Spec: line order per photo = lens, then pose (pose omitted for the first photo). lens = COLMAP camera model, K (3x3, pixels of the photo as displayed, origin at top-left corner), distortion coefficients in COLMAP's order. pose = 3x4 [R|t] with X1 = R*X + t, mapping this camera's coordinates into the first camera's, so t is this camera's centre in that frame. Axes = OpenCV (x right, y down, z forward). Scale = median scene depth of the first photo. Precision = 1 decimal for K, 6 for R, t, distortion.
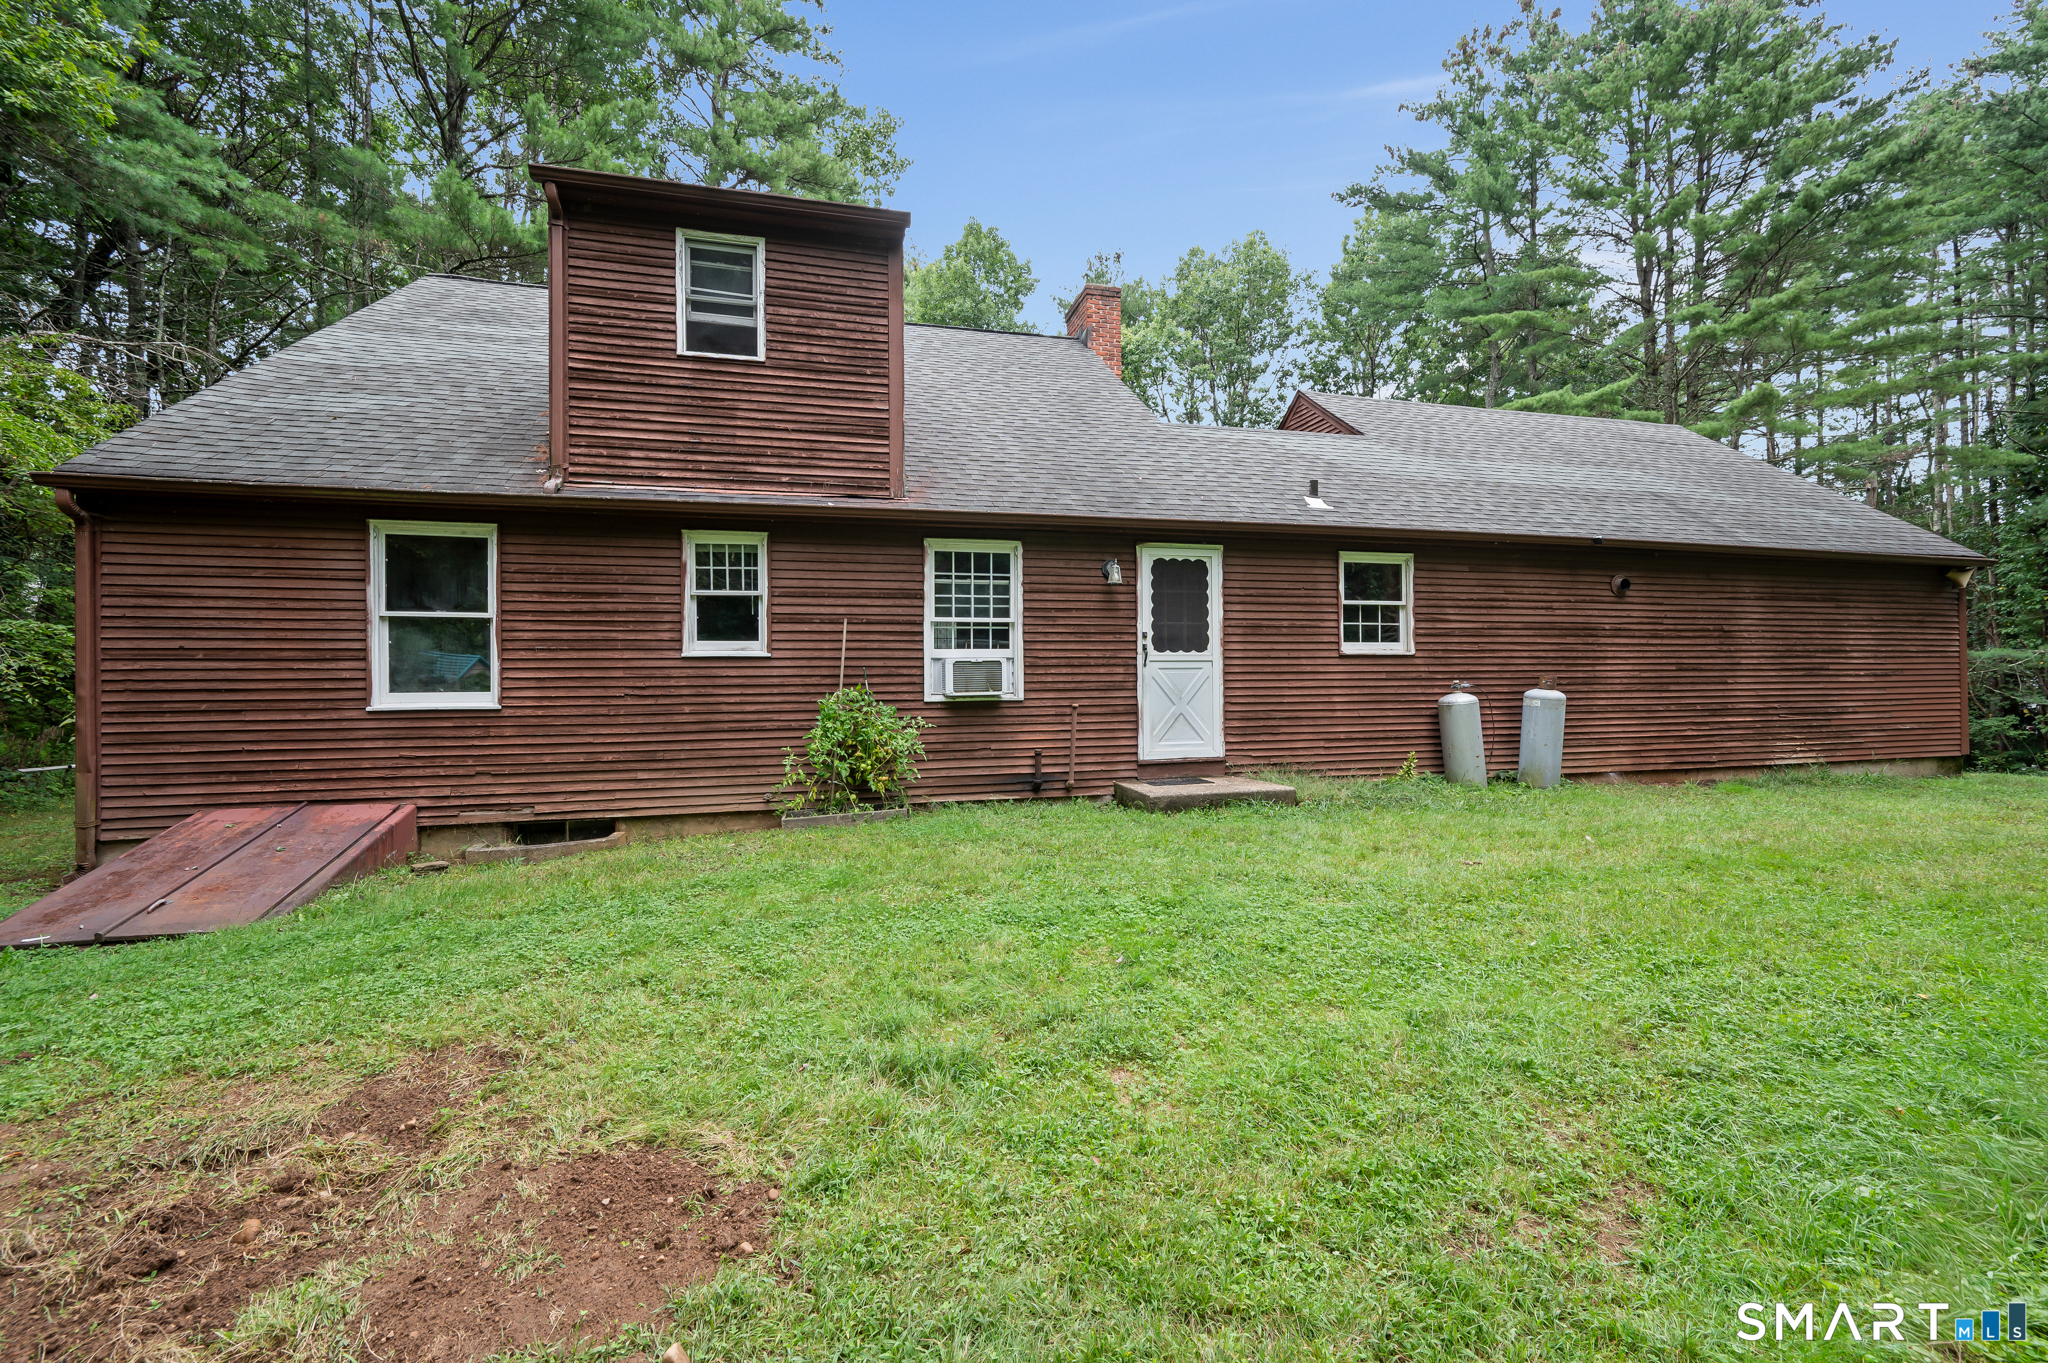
lens RADIAL K [[818.5, 0, 1032.1], [0, 818.5, 676.4], [0, 0, 1]] dist [0.000020, 0.000090]
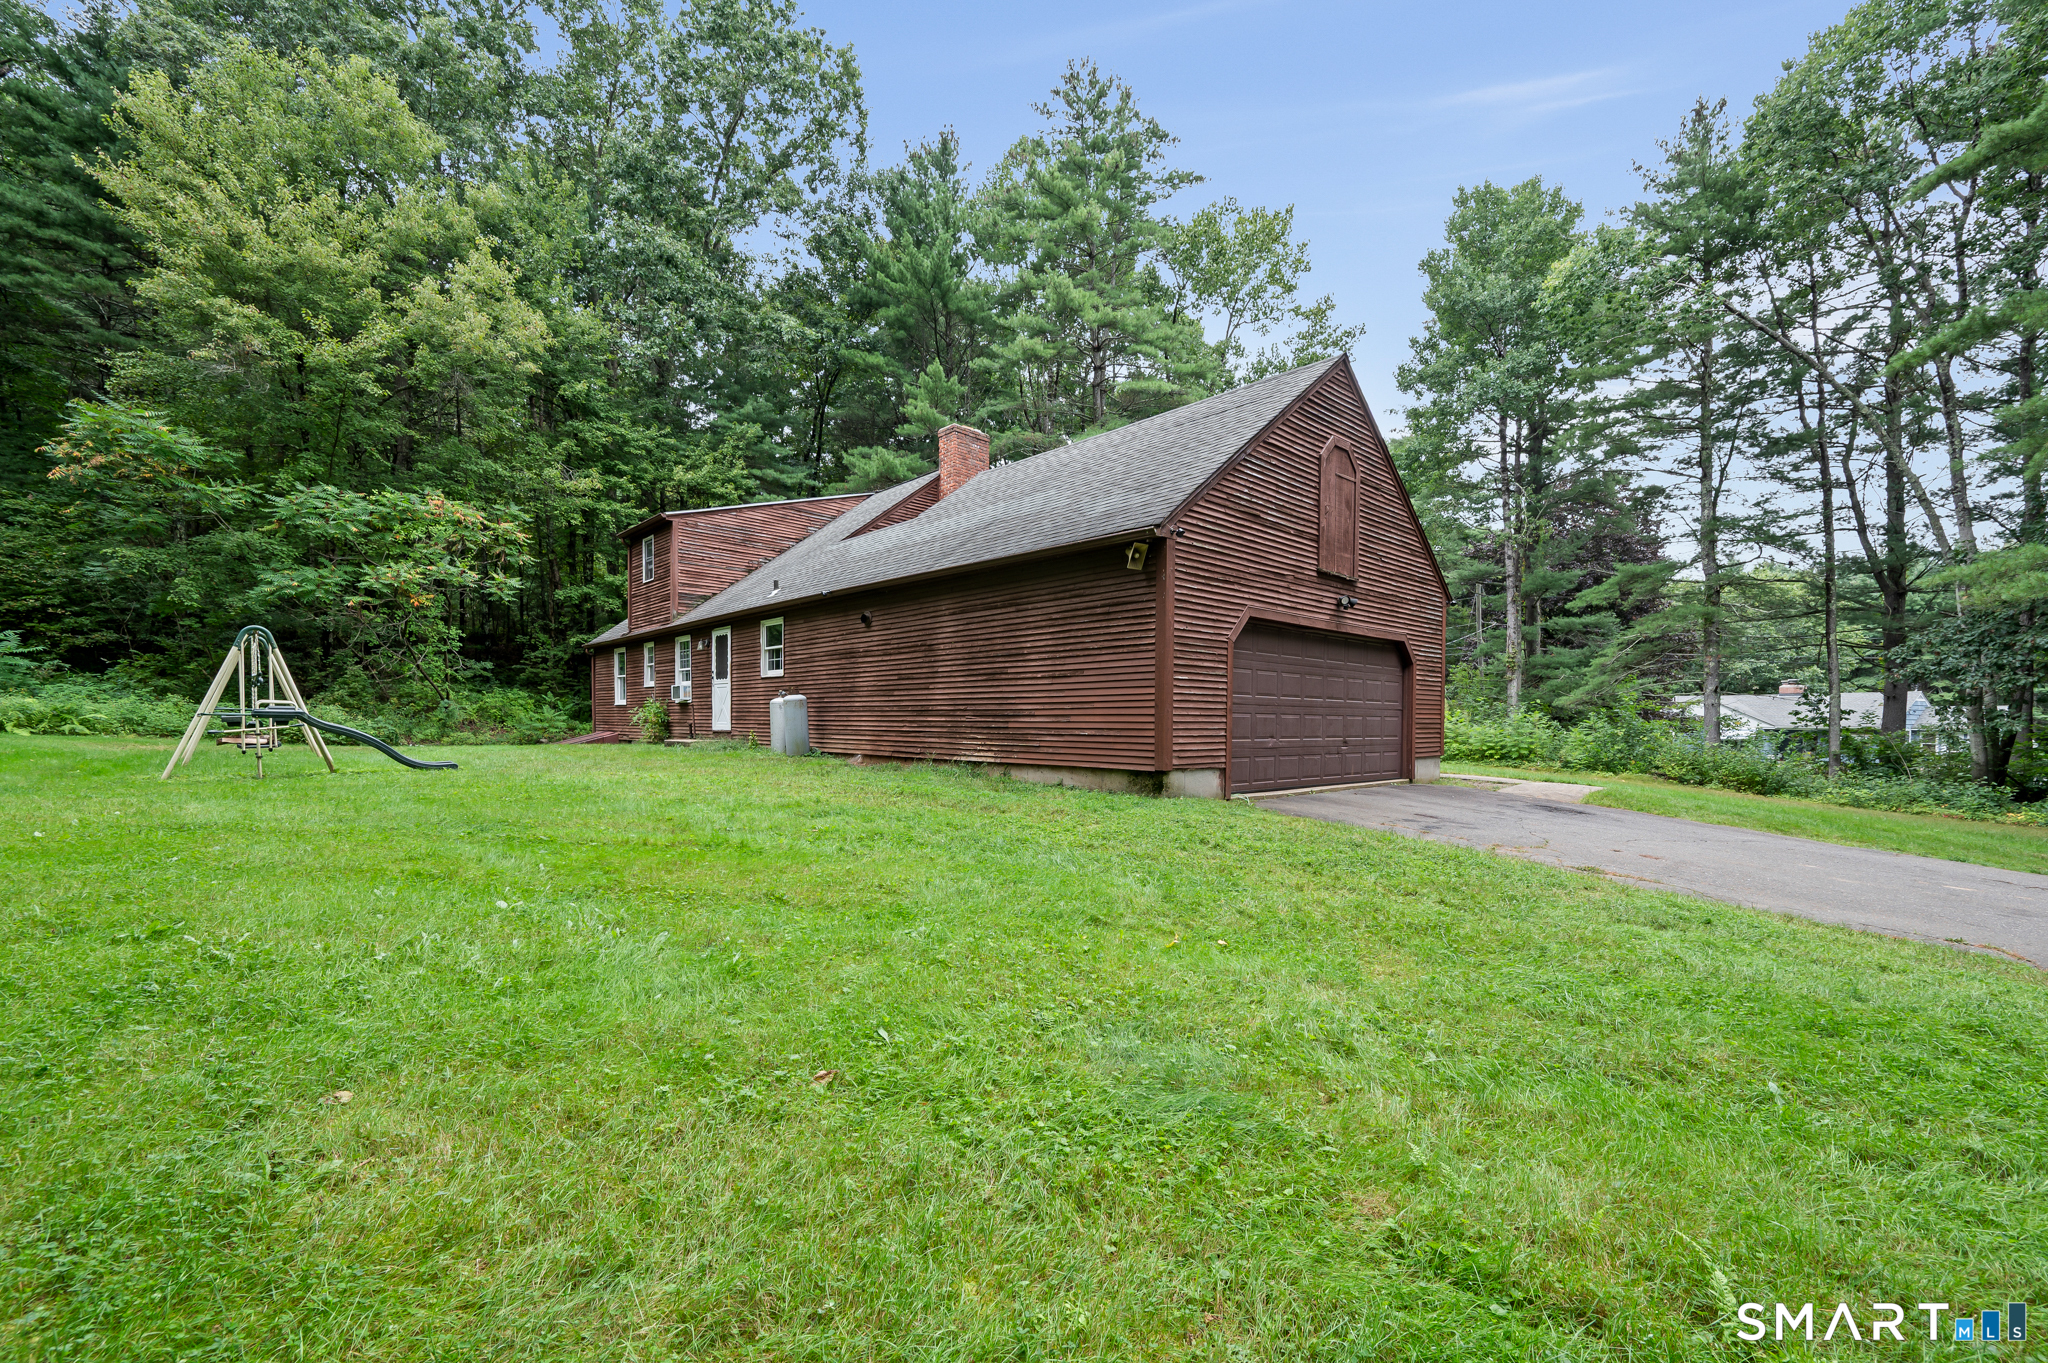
lens RADIAL K [[824.7, 0, 1027.3], [0, 824.7, 731.6], [0, 0, 1]] dist [-0.000396, 0.000021]
pose [[0.487743, 0.021782, -0.872715, 2.492429], [-0.003372, 0.999728, 0.023068, 0.053810], [0.872981, -0.008309, 0.487684, 0.678539]]
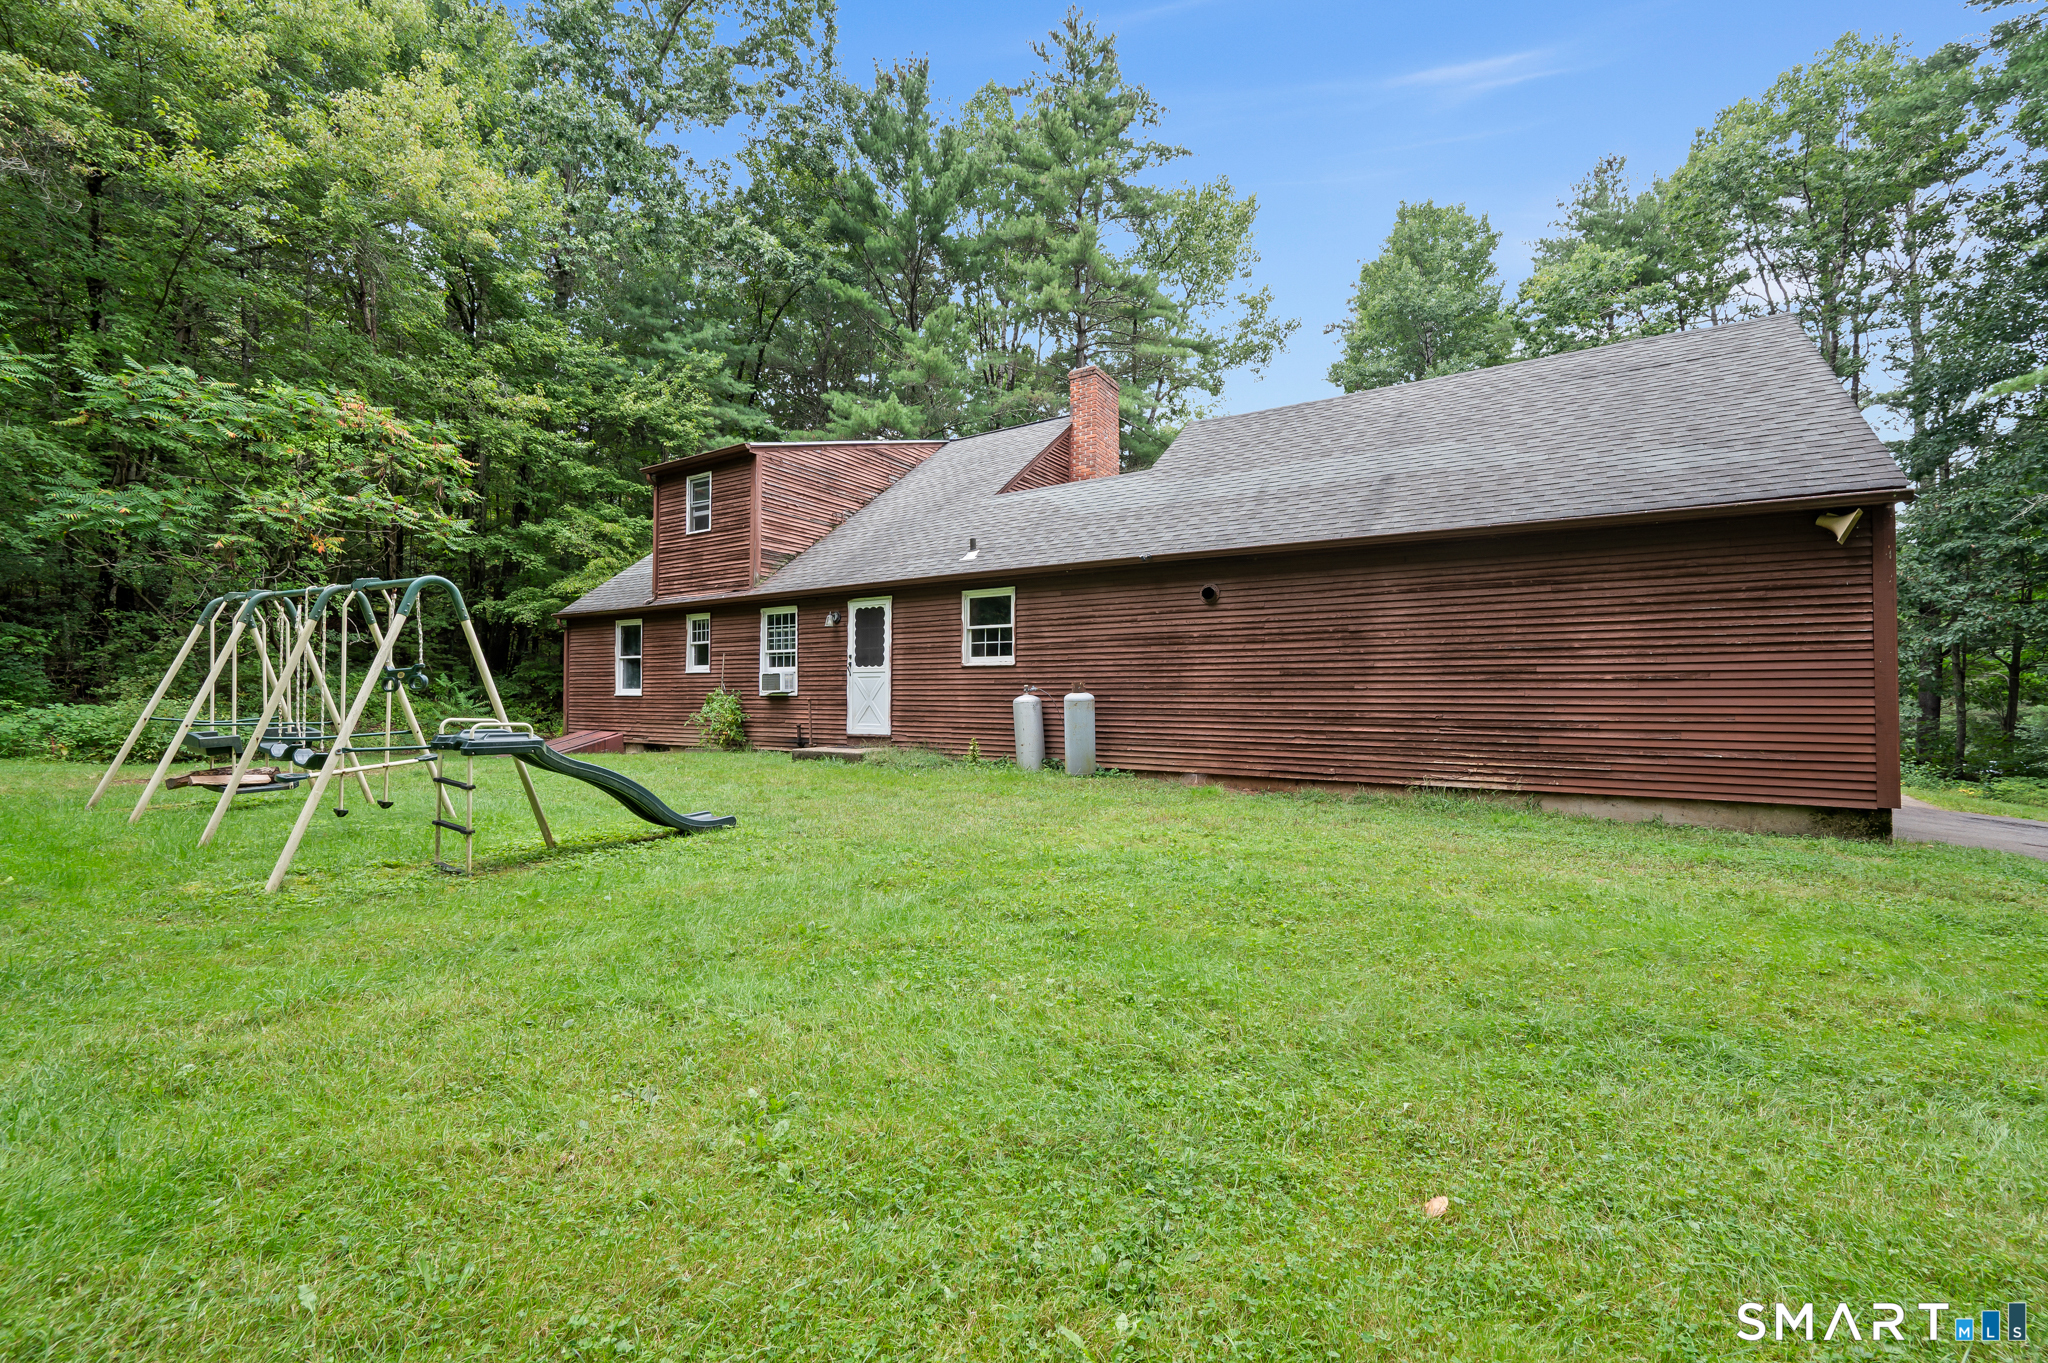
lens RADIAL K [[818.5, 0, 1032.1], [0, 818.5, 676.4], [0, 0, 1]] dist [0.000020, 0.000090]
pose [[0.688021, -0.007843, -0.725648, 1.591507], [-0.004347, 0.999879, -0.014928, 0.011584], [0.725677, 0.013425, 0.687904, 0.154103]]
